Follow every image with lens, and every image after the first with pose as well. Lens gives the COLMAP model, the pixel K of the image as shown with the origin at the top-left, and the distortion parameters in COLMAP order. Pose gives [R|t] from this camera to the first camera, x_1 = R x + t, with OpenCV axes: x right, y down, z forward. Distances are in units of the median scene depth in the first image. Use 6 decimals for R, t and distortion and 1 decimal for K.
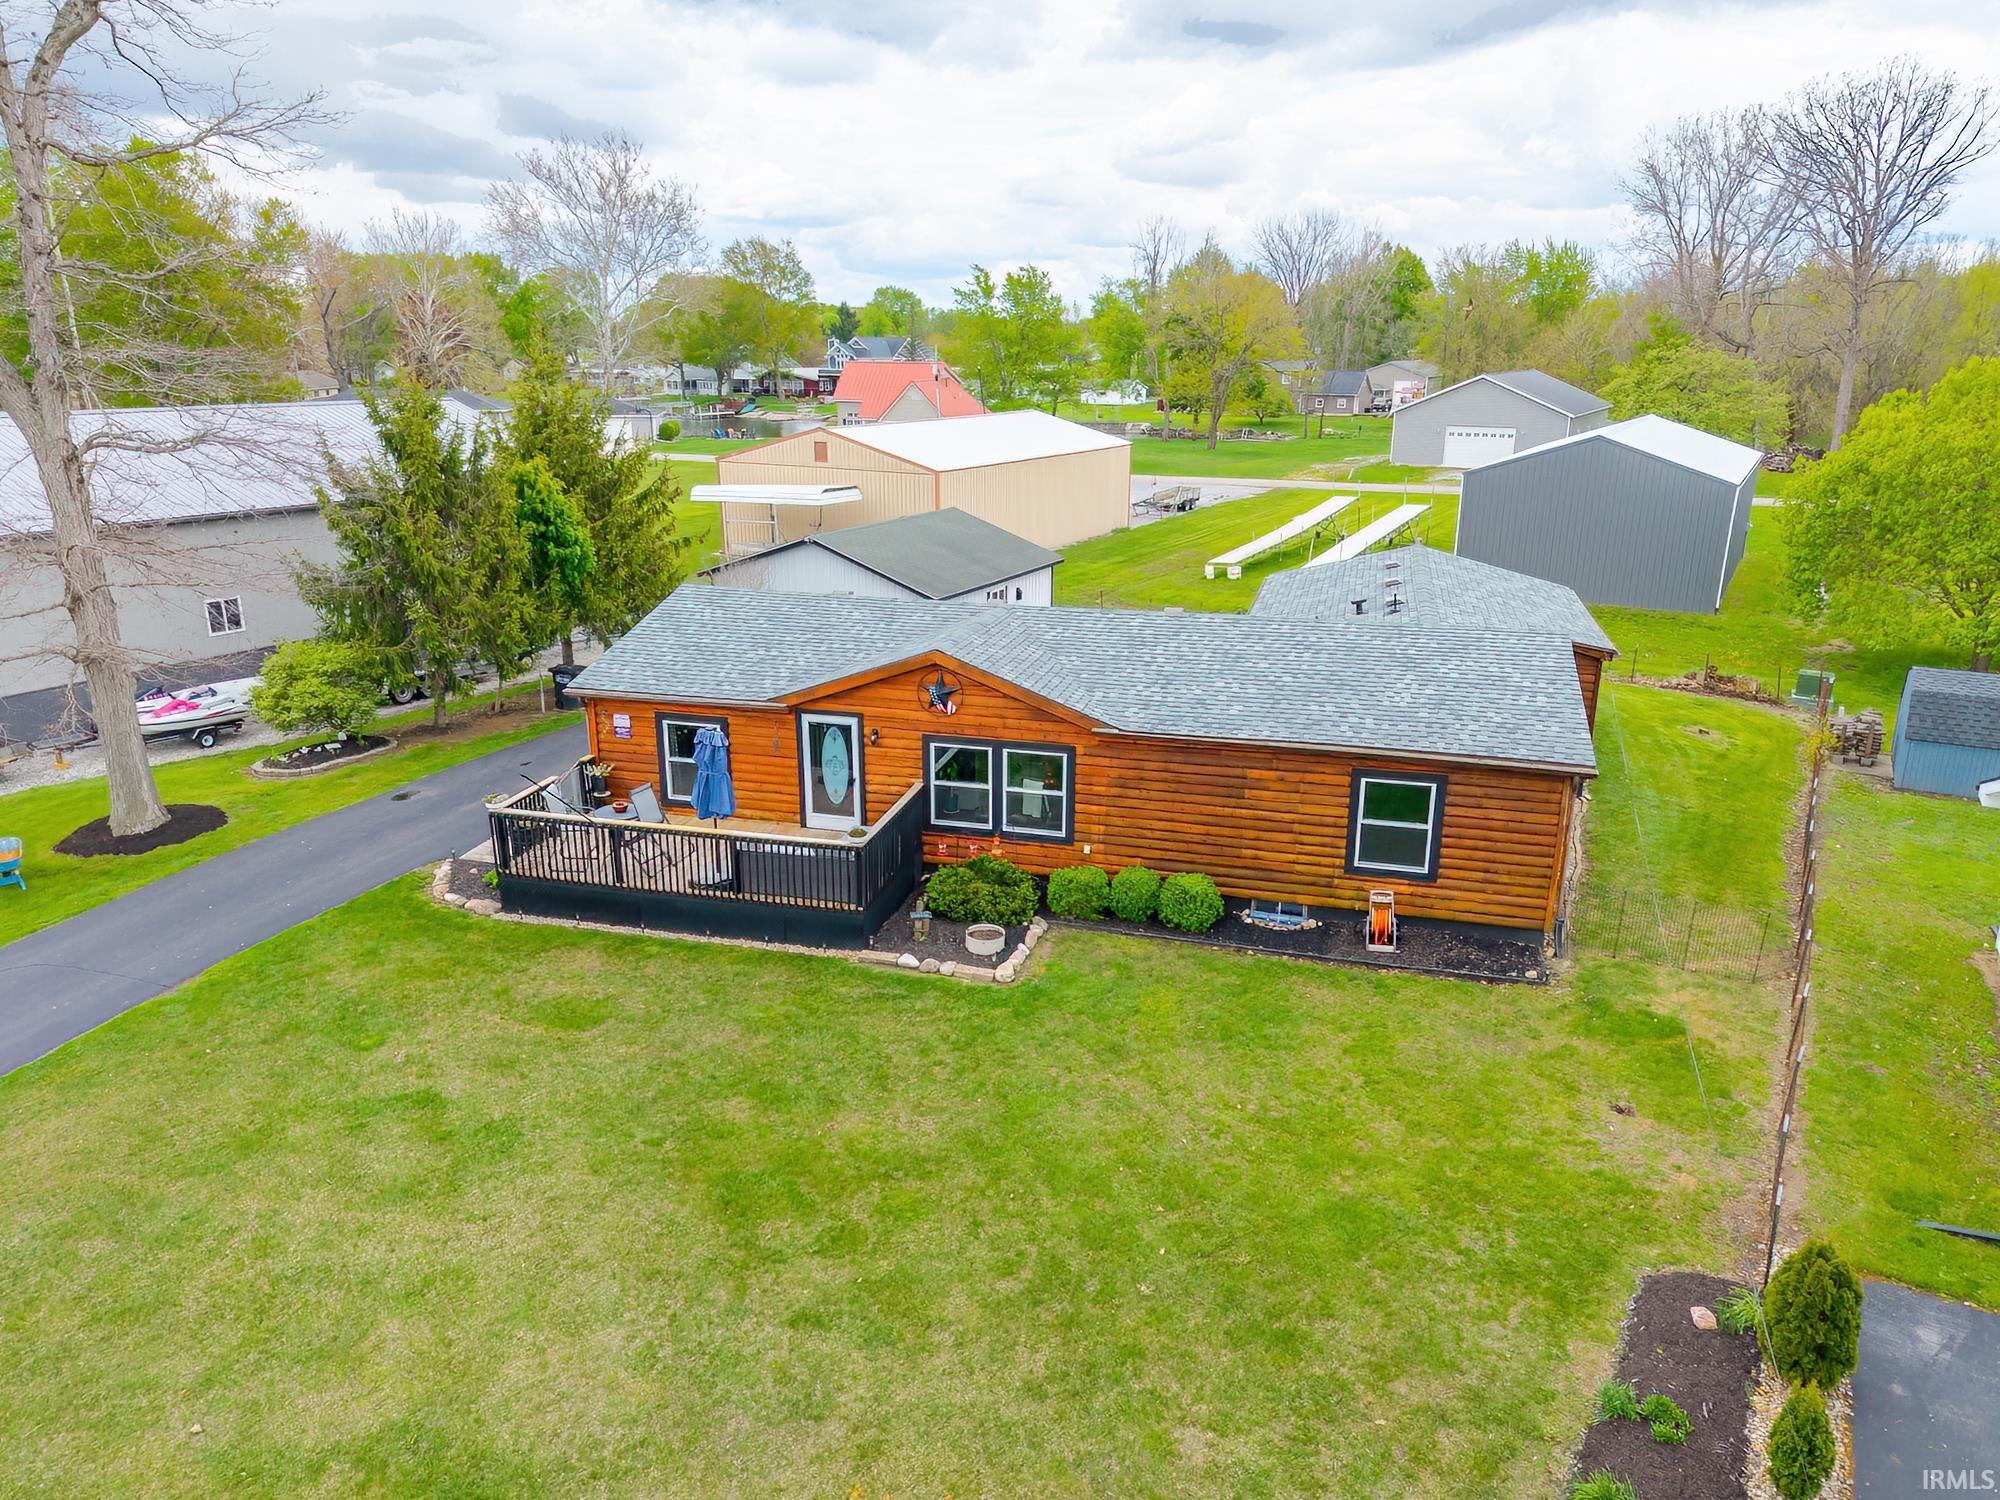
lens RADIAL K [[1330.8, 0, 1000.0], [0, 1330.8, 750.0], [0, 0, 1]] dist [0.000318, -0.002354]
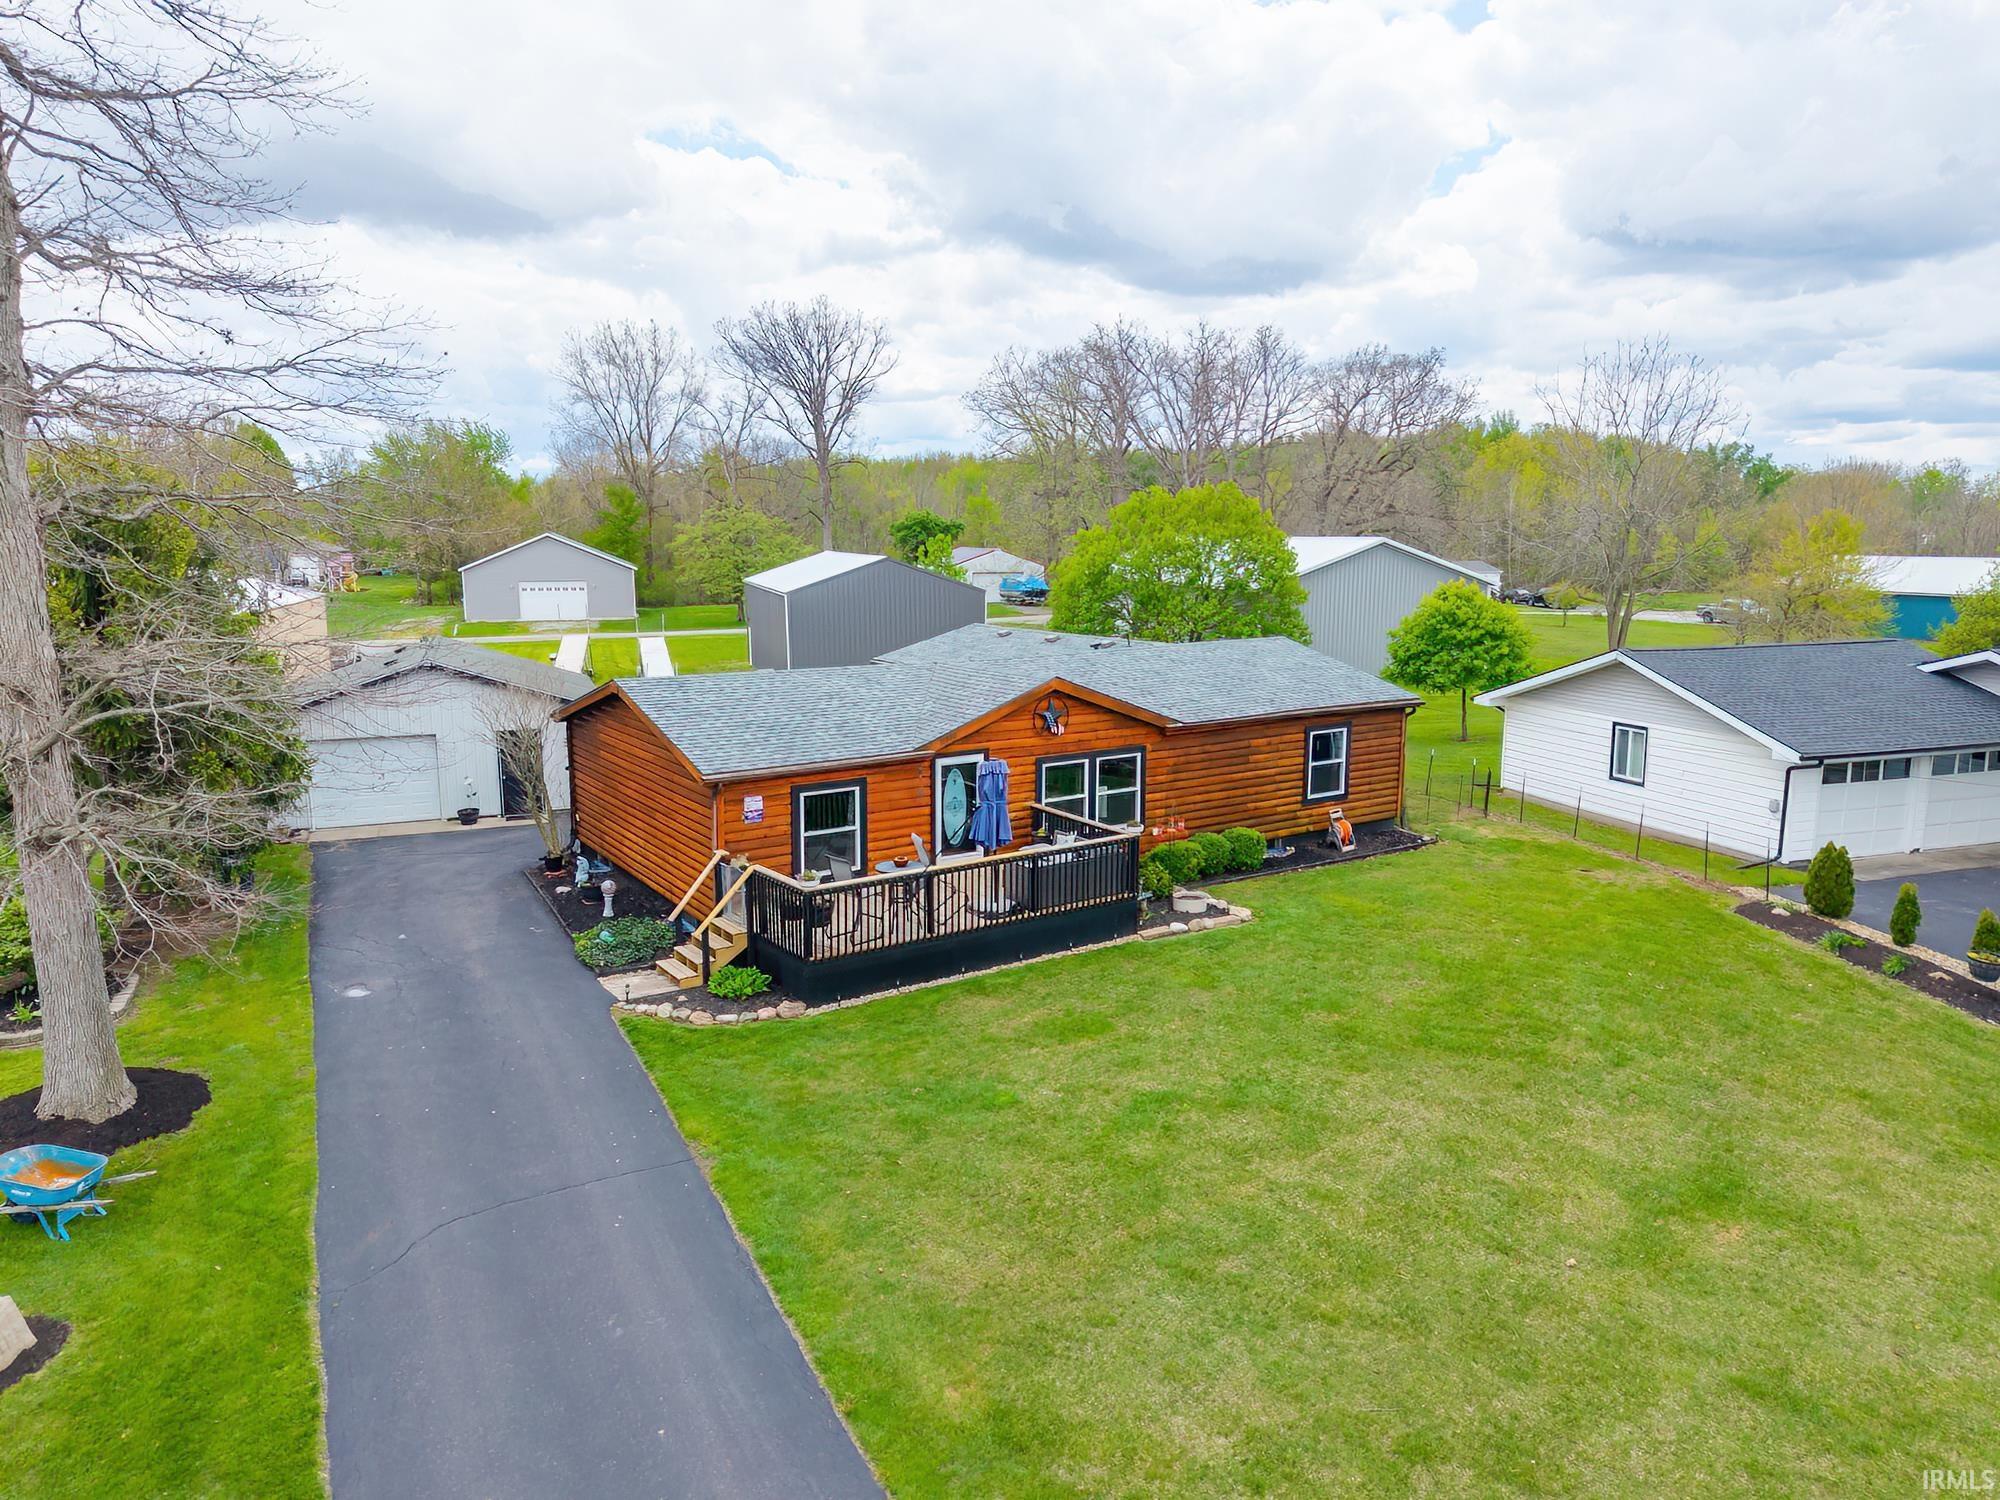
lens RADIAL K [[1324.2, 0, 1012.7], [0, 1324.2, 742.4], [0, 0, 1]] dist [0.022853, -0.005070]
pose [[0.666868, -0.125489, 0.734534, -0.936186], [0.224880, 0.973652, -0.037824, 0.013523], [-0.710434, 0.190405, 0.677517, 0.277713]]
